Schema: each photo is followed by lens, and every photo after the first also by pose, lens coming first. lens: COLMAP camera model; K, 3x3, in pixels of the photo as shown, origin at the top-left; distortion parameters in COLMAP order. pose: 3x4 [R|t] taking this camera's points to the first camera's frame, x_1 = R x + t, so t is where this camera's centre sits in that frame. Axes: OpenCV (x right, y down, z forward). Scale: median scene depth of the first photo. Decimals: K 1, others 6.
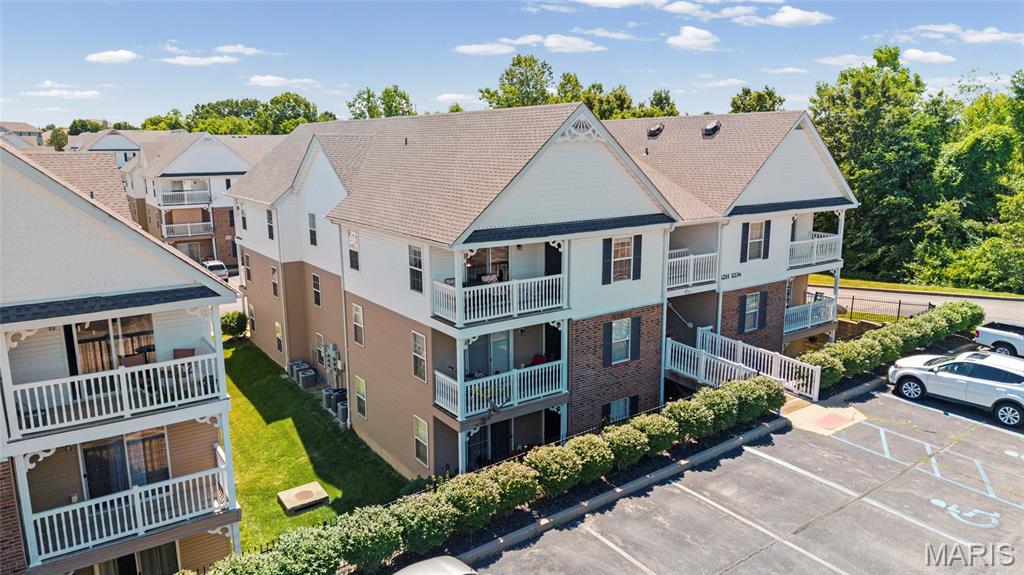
lens RADIAL K [[676.4, 0, 512.0], [0, 676.4, 287.5], [0, 0, 1]] dist [0.062047, -0.085224]
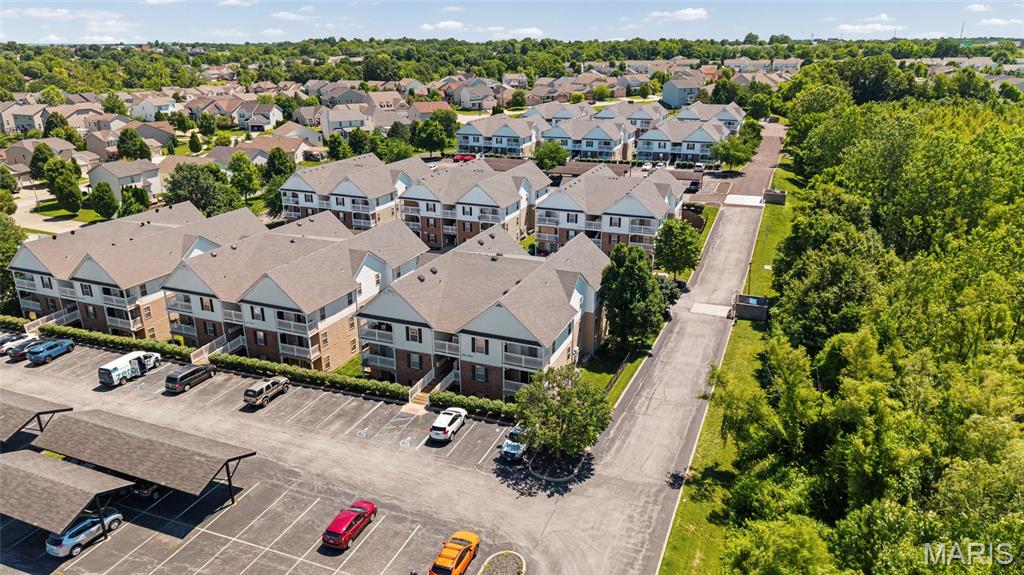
lens RADIAL K [[676.4, 0, 512.0], [0, 676.4, 287.5], [0, 0, 1]] dist [0.062047, -0.085224]
pose [[0.538647, 0.286066, -0.792480, 2.641582], [-0.173284, 0.958101, 0.228070, -0.973207], [0.824519, 0.014475, 0.565649, -0.299462]]
